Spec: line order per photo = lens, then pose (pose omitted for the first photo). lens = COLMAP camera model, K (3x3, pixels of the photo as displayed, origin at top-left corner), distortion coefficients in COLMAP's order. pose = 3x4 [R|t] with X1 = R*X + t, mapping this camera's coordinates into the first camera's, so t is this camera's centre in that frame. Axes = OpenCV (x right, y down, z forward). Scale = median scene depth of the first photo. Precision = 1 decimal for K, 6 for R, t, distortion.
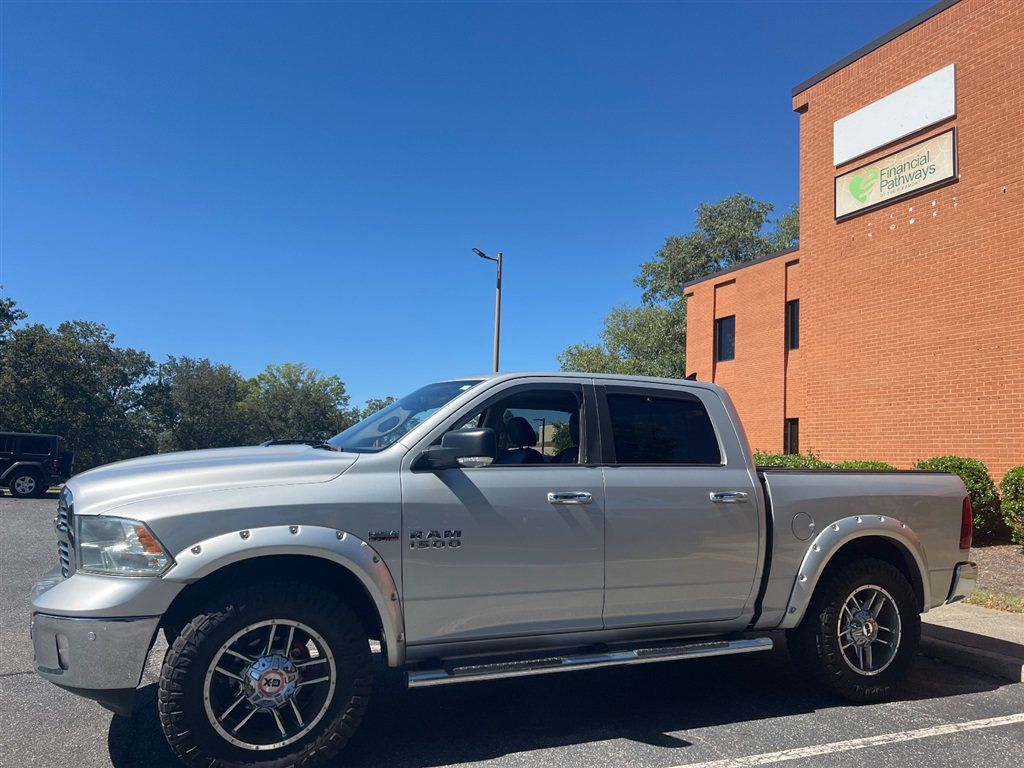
lens RADIAL K [[777.3, 0, 515.6], [0, 777.3, 386.7], [0, 0, 1]] dist [0.055783, -0.066289]
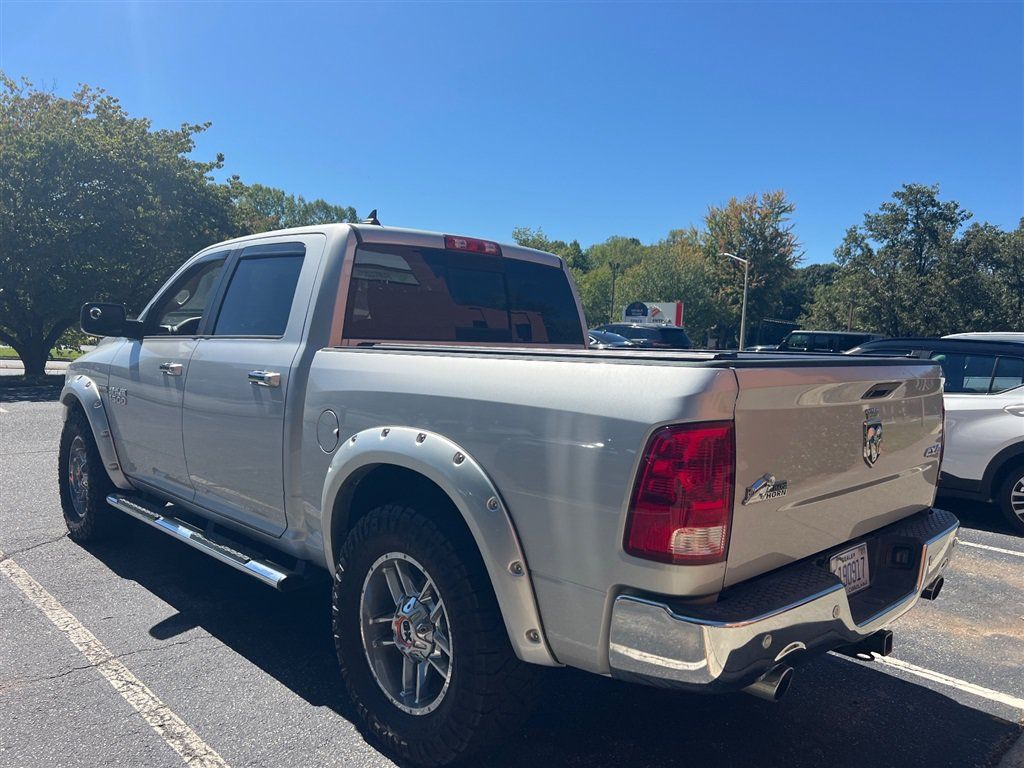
lens RADIAL K [[780.1, 0, 513.3], [0, 780.1, 390.0], [0, 0, 1]] dist [0.048708, -0.064271]
pose [[0.342094, 0.051910, -0.938231, 0.366566], [0.065397, 0.994737, 0.078882, 0.037025], [0.937387, -0.088343, 0.336898, 0.334149]]
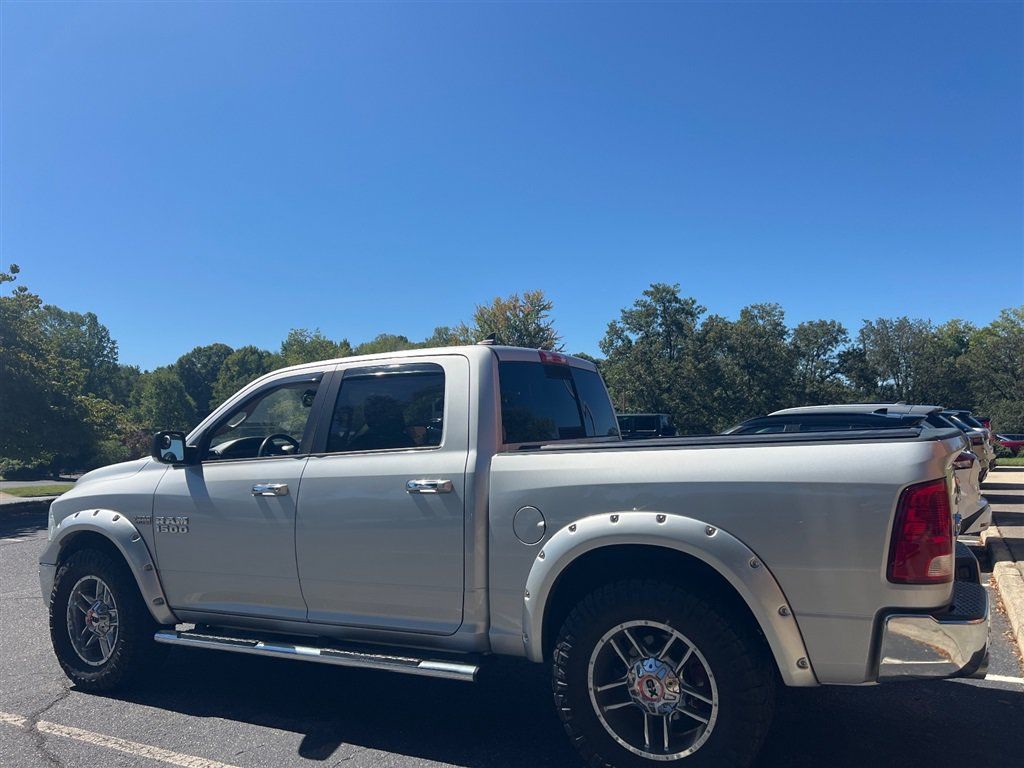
lens RADIAL K [[777.3, 0, 515.6], [0, 777.3, 386.7], [0, 0, 1]] dist [0.055783, -0.066289]
pose [[0.602594, -0.092503, -0.792669, 0.341432], [0.129165, 0.991469, -0.017510, 0.021287], [0.787526, -0.091834, 0.609401, 0.200148]]
